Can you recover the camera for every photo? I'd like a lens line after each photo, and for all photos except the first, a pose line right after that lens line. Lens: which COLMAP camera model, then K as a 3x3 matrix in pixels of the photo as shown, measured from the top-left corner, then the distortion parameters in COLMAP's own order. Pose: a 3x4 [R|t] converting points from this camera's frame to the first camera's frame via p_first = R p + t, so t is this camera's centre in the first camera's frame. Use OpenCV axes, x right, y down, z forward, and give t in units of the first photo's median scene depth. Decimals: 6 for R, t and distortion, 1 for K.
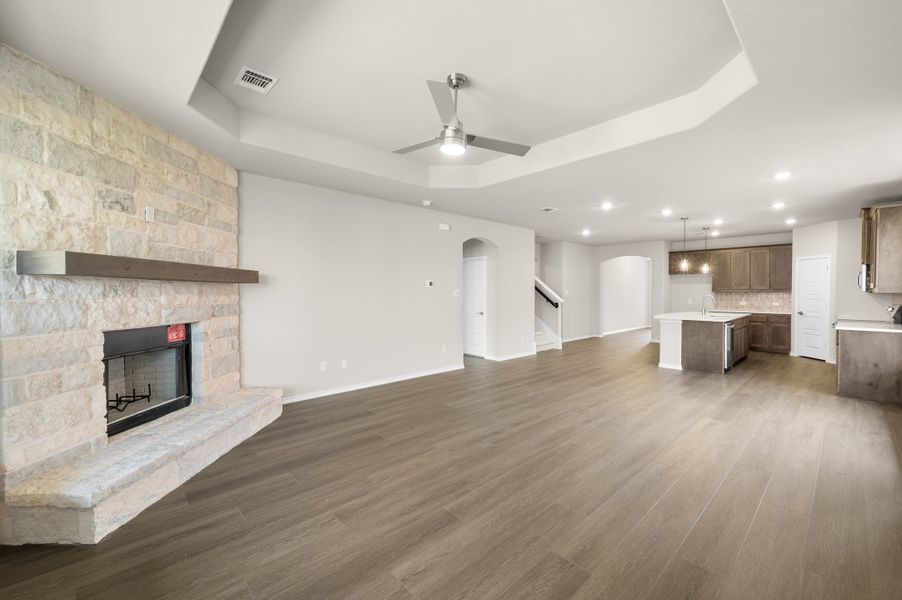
lens RADIAL K [[366.3, 0, 454.4], [0, 366.3, 297.9], [0, 0, 1]] dist [0.003807, 0.000278]
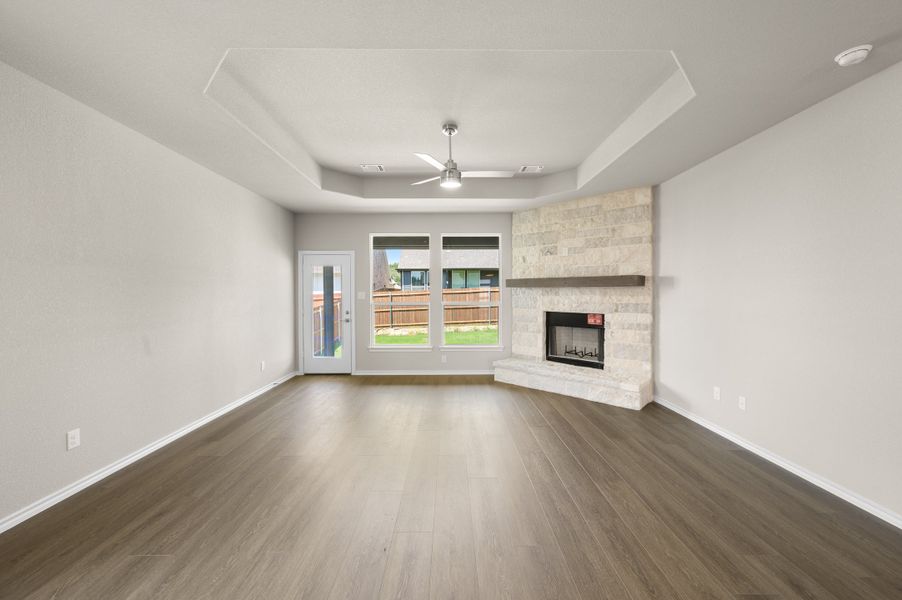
lens RADIAL K [[366.3, 0, 453.0], [0, 366.3, 297.3], [0, 0, 1]] dist [0.003807, 0.000278]
pose [[-0.681837, 0.006823, -0.731473, 0.890381], [-0.012349, 0.999707, 0.020836, -0.026804], [0.731400, 0.023240, -0.681552, 1.786383]]
